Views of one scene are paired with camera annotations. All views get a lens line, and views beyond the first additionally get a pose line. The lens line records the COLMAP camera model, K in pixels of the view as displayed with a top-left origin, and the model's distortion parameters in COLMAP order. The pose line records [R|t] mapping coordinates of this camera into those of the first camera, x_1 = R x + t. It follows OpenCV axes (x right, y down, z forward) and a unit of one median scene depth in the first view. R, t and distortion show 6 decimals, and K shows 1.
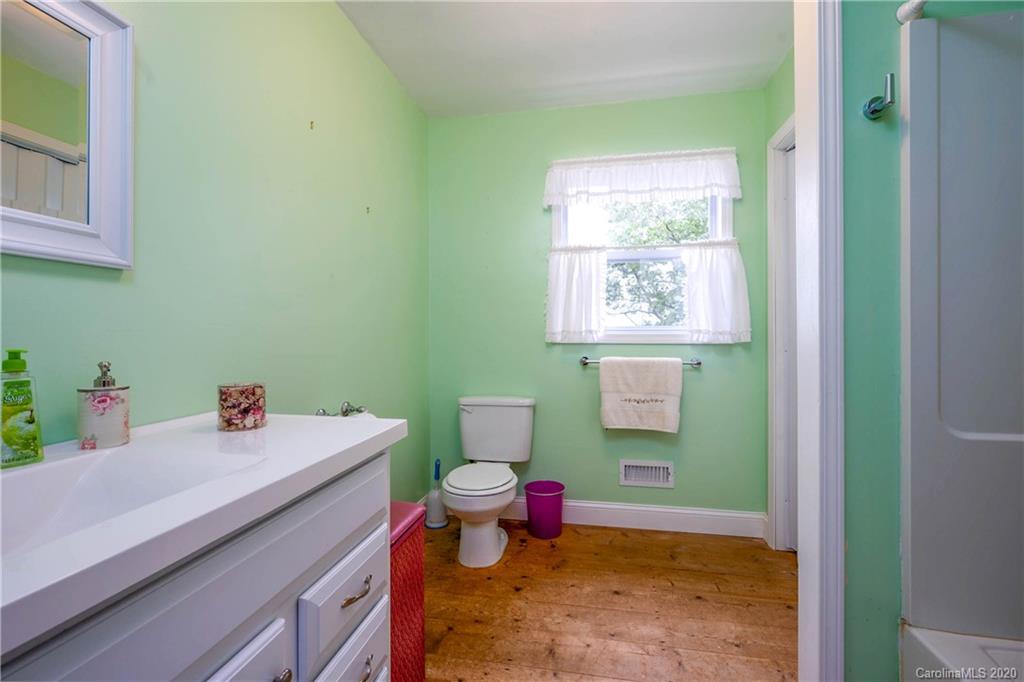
lens RADIAL K [[451.0, 0, 512.6], [0, 451.0, 337.7], [0, 0, 1]] dist [-0.001306, -0.000408]
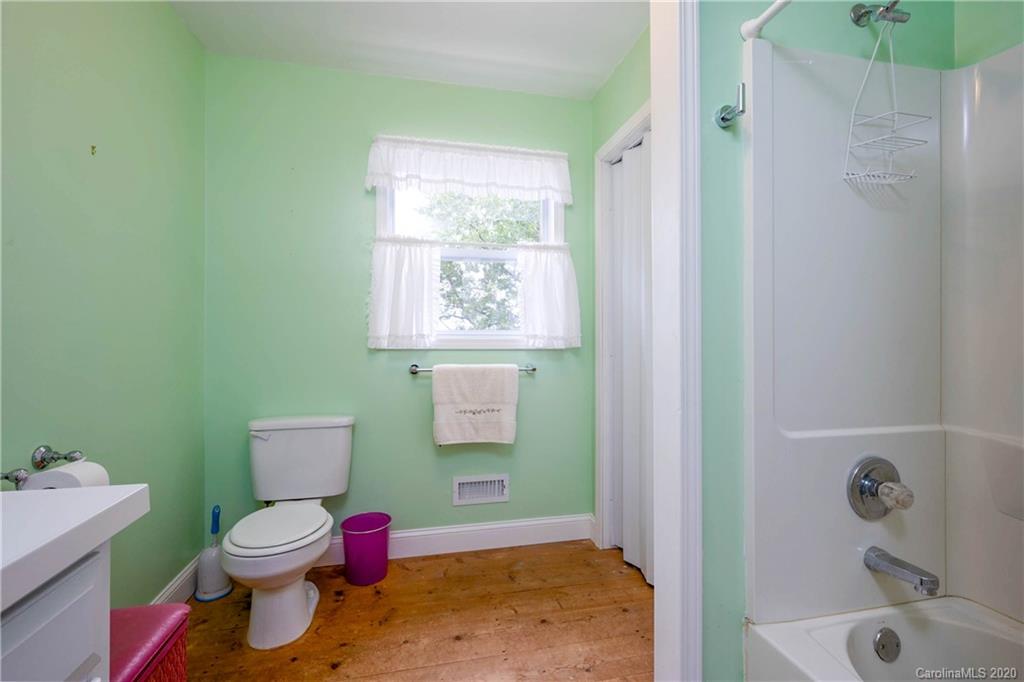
lens RADIAL K [[451.0, 0, 512.6], [0, 451.0, 337.7], [0, 0, 1]] dist [-0.001306, -0.000408]
pose [[0.917156, 0.004229, 0.398505, -0.015886], [-0.000241, 0.999949, -0.010056, -0.001325], [-0.398527, 0.009127, 0.917111, 0.128074]]
